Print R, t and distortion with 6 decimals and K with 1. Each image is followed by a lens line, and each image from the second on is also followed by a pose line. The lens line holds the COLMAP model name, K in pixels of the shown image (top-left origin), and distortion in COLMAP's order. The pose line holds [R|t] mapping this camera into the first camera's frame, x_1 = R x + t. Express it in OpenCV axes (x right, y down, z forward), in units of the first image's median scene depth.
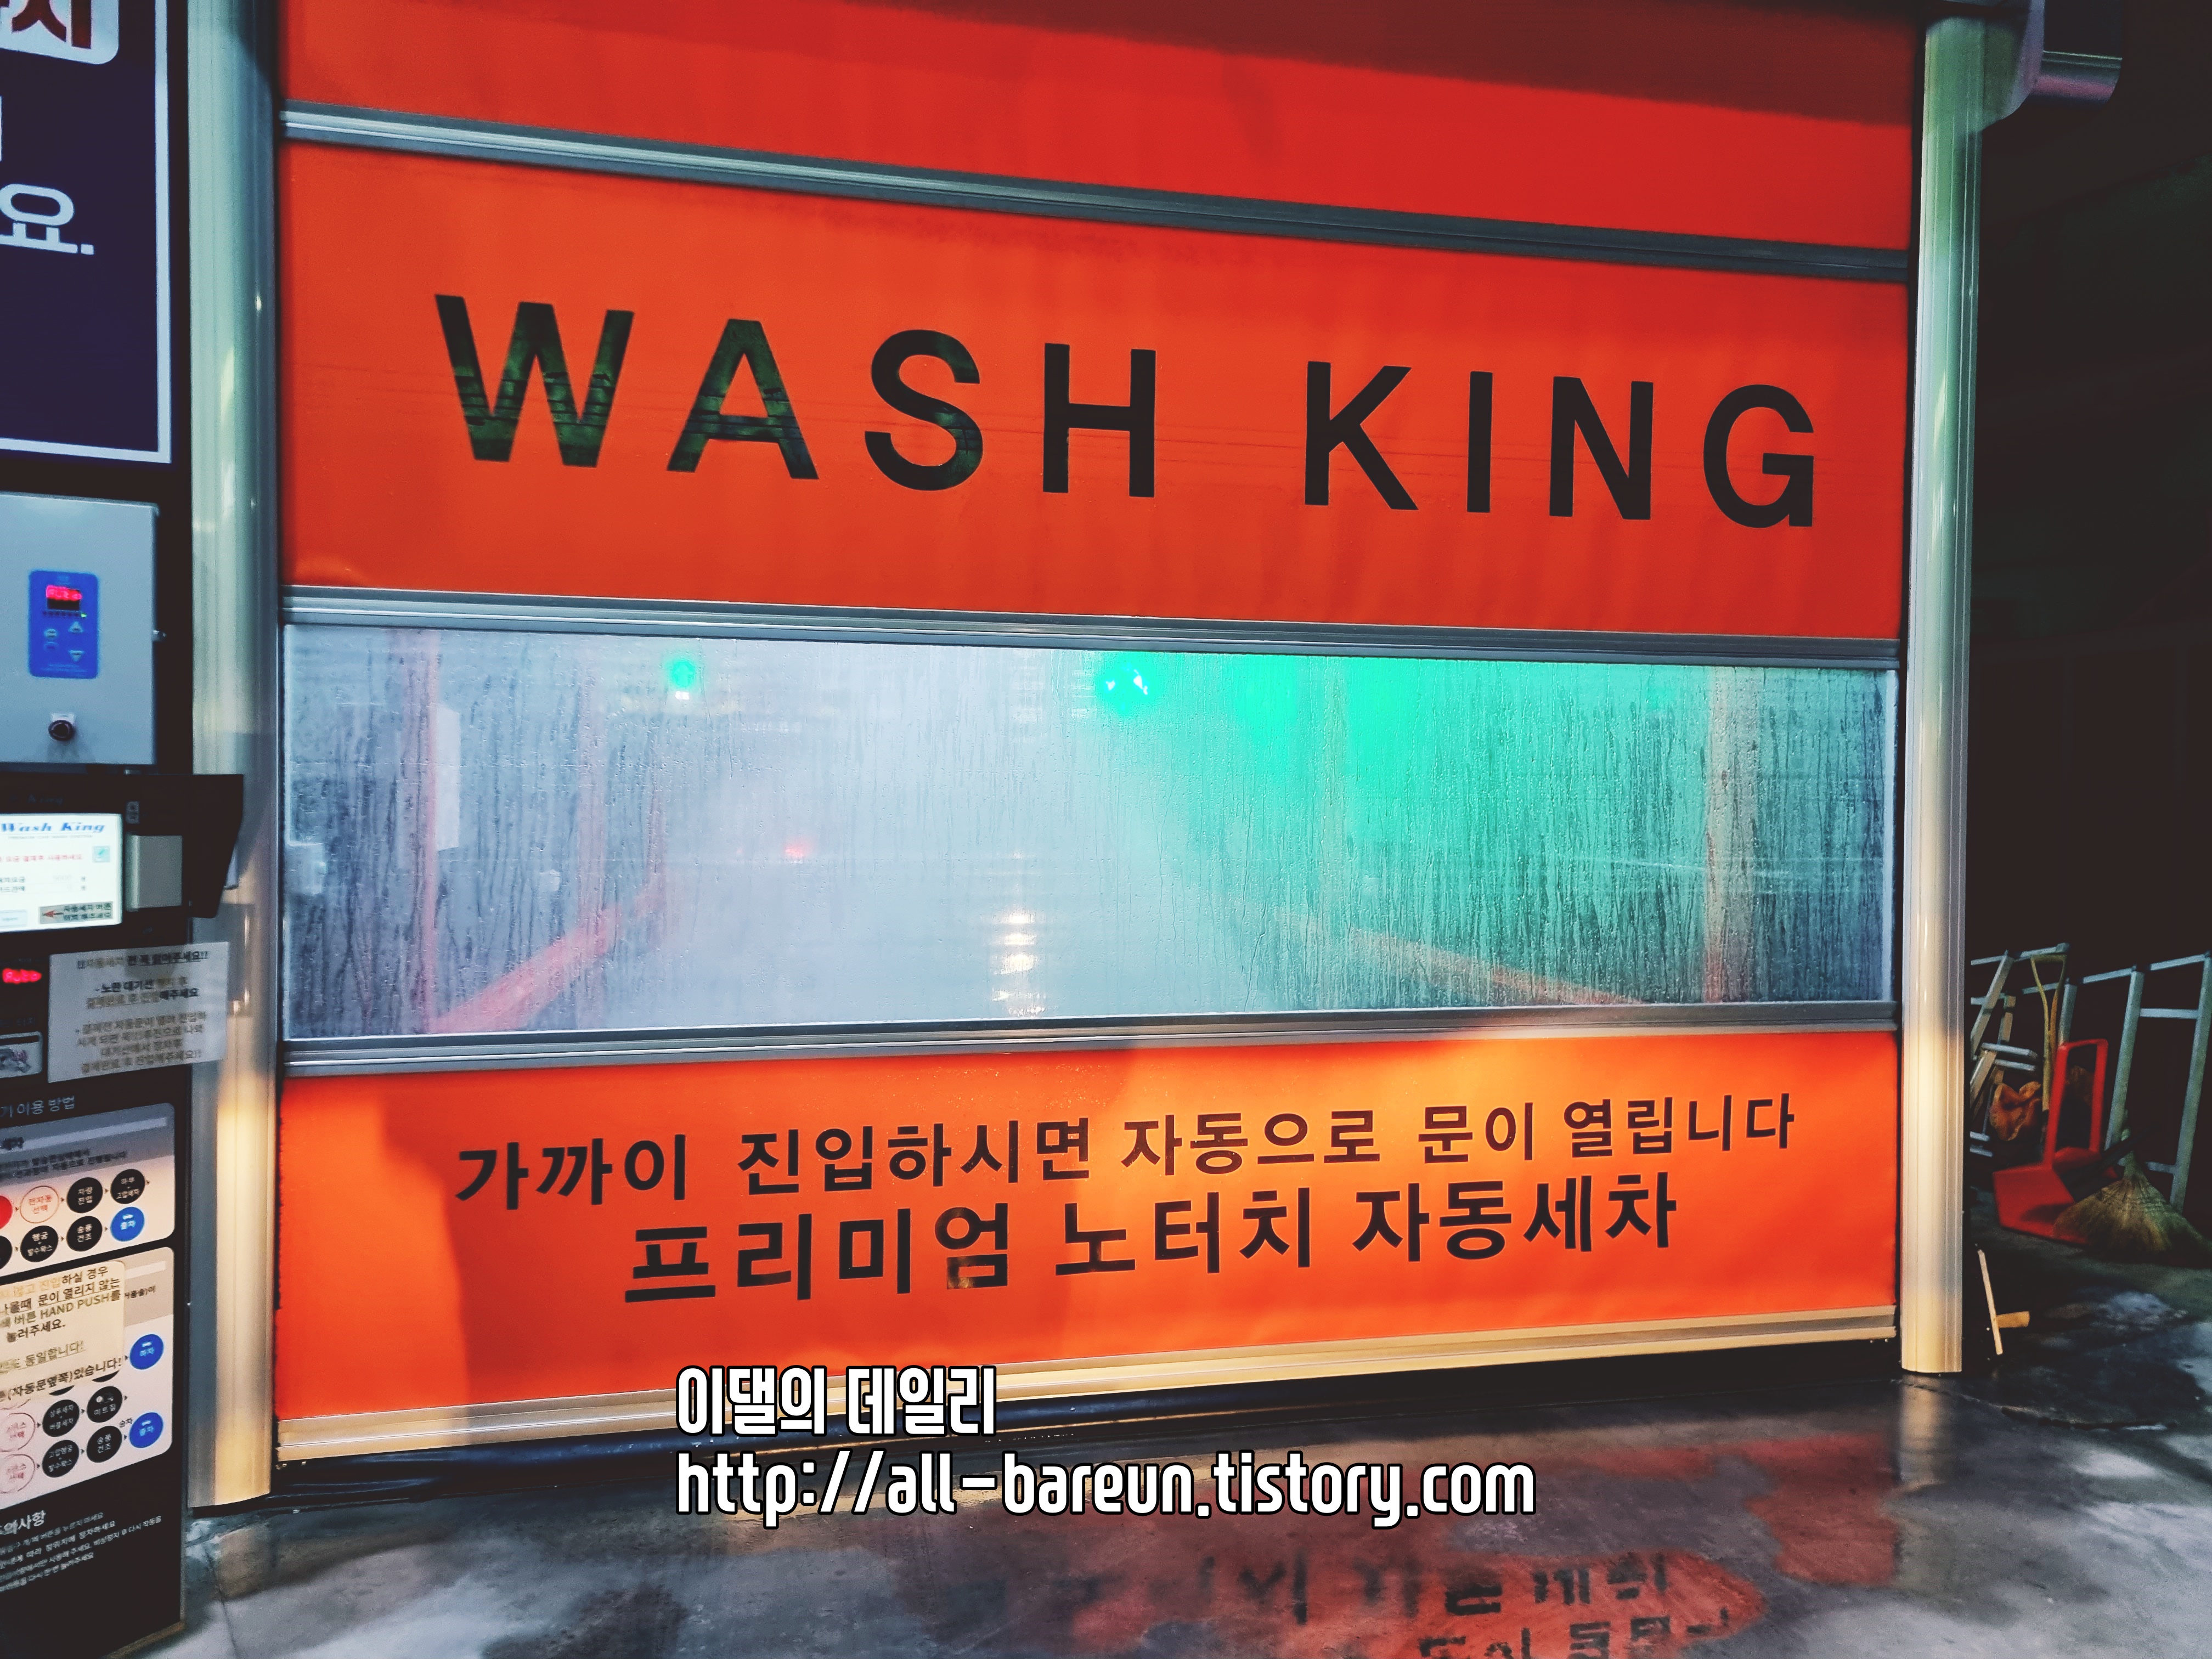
lens RADIAL K [[1684.2, 0, 1090.0], [0, 1684.2, 826.6], [0, 0, 1]] dist [0.054731, 0.004280]
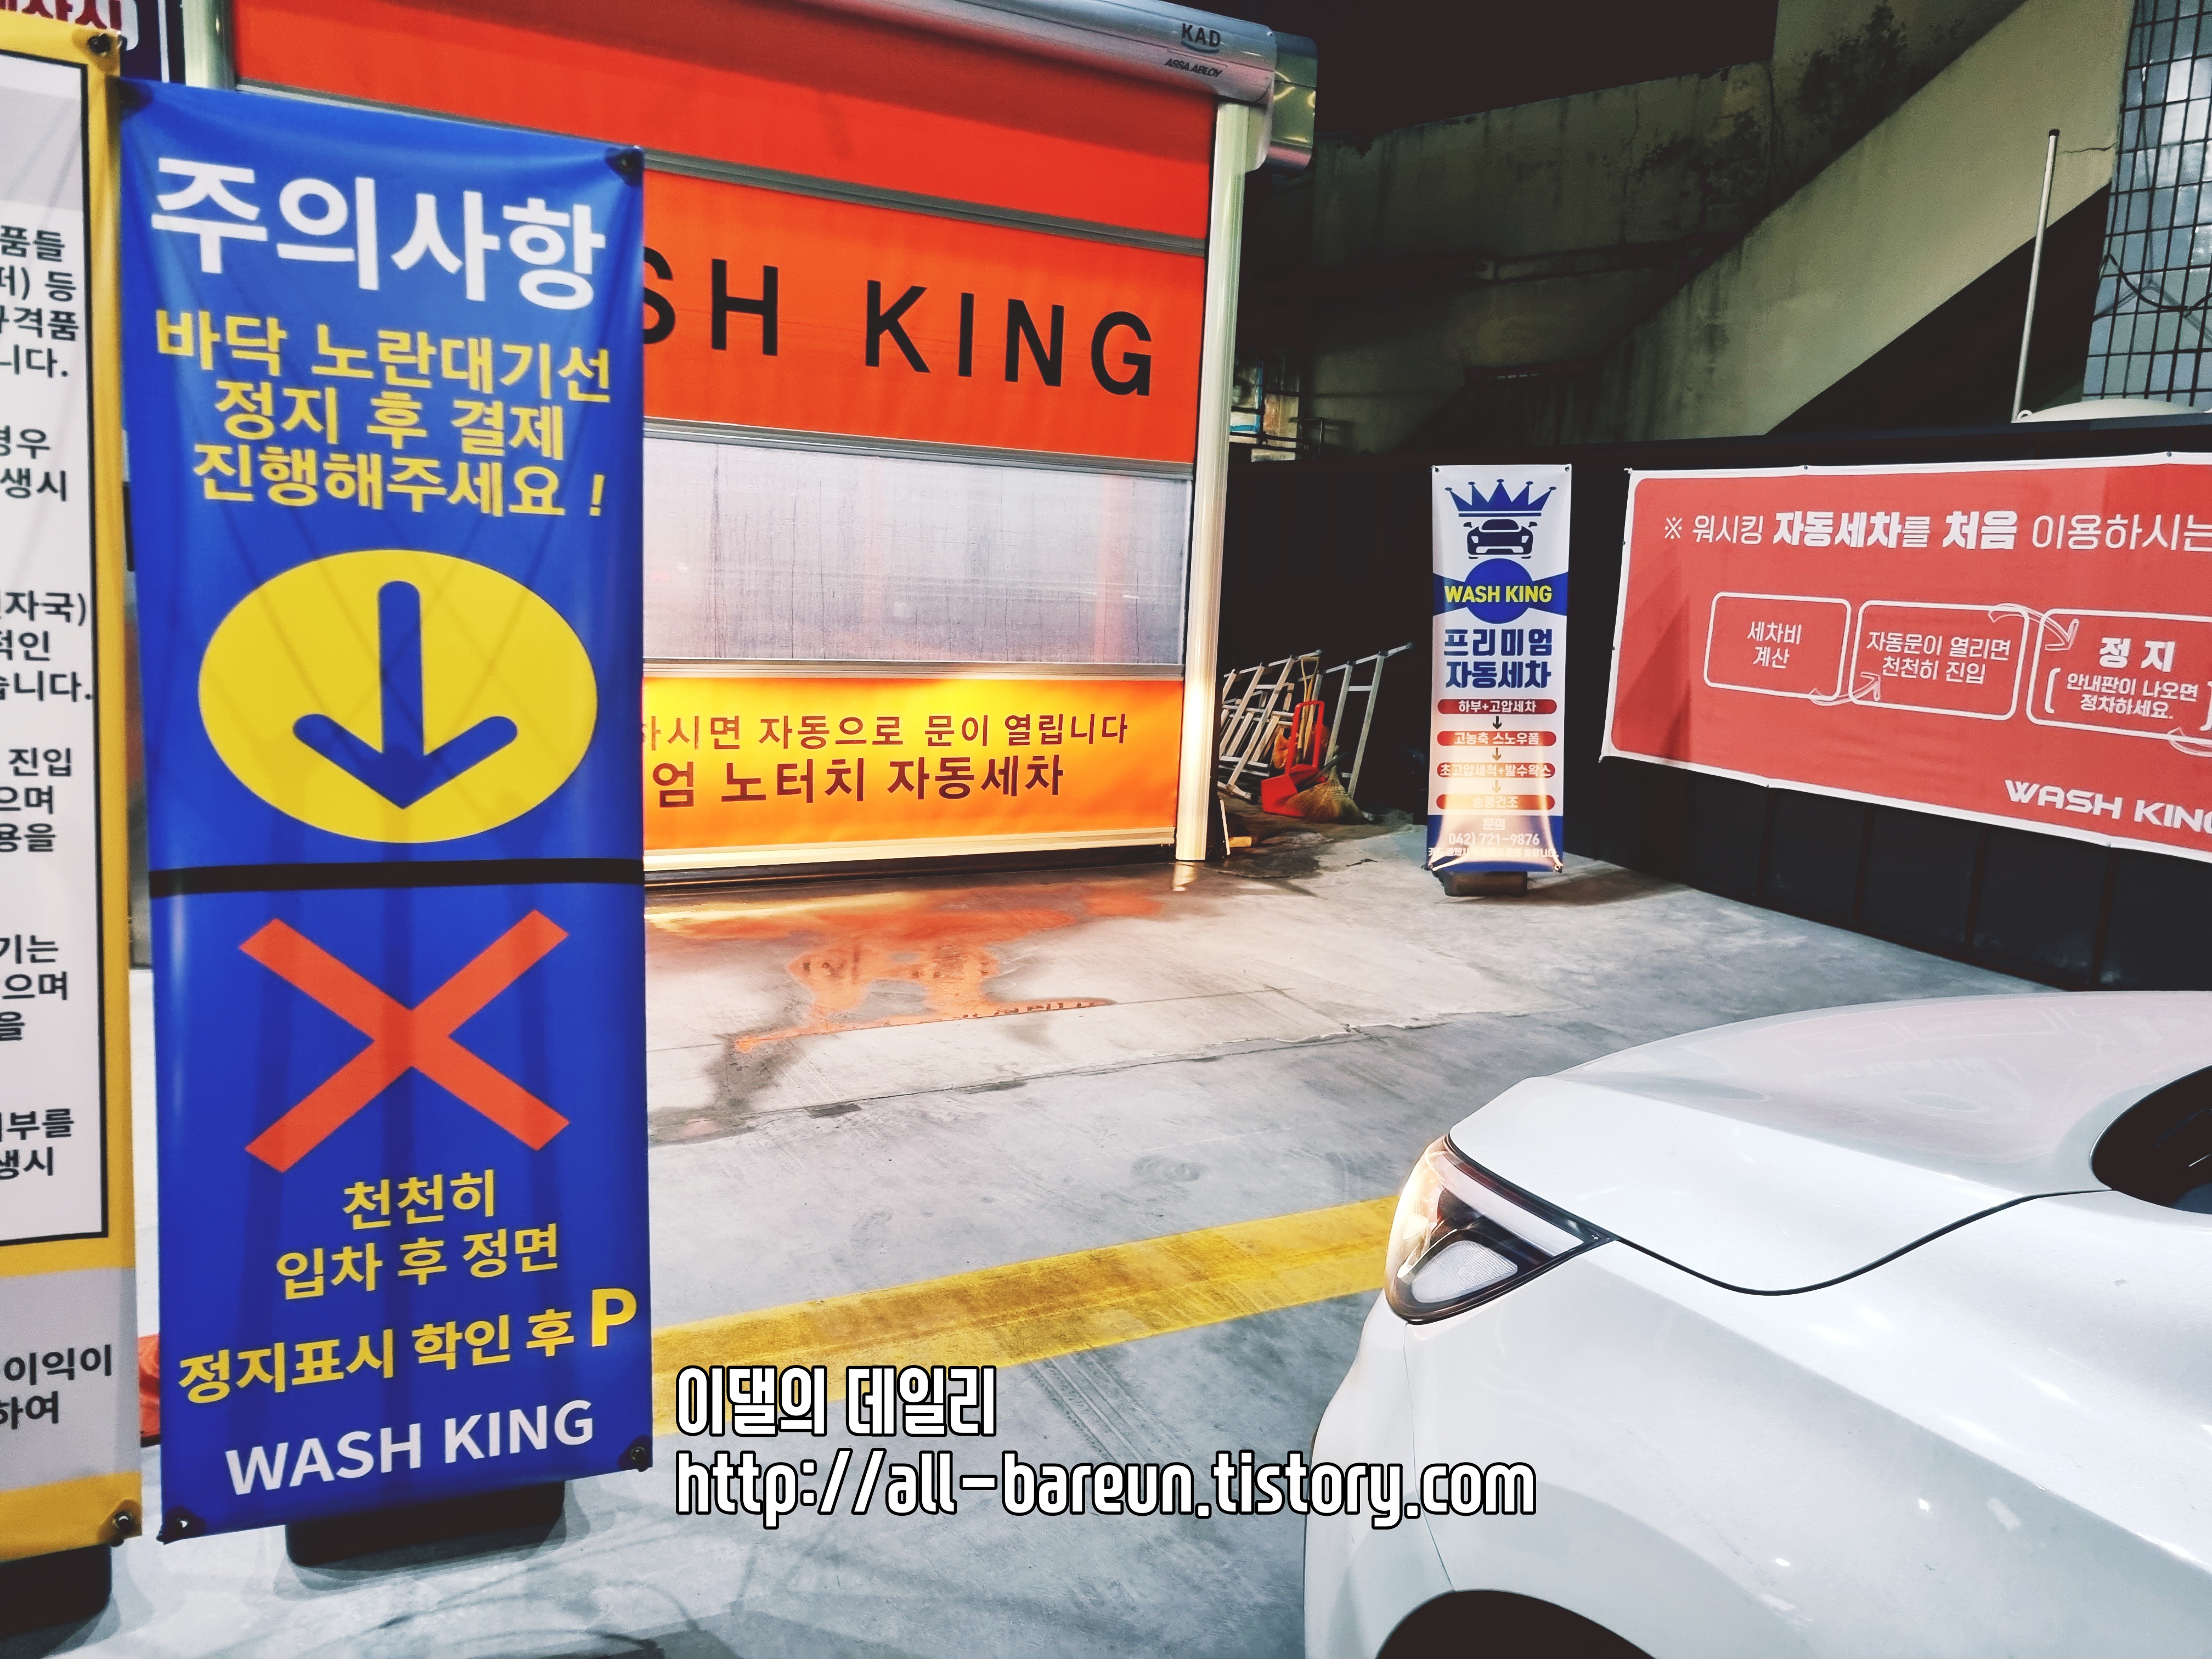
lens RADIAL K [[1684.2, 0, 1108.6], [0, 1684.2, 817.6], [0, 0, 1]] dist [0.054731, 0.004280]
pose [[0.961682, -0.005231, 0.274118, -0.111927], [-0.032073, 0.990807, 0.131428, 0.031961], [-0.272286, -0.135183, 0.952673, -0.789729]]
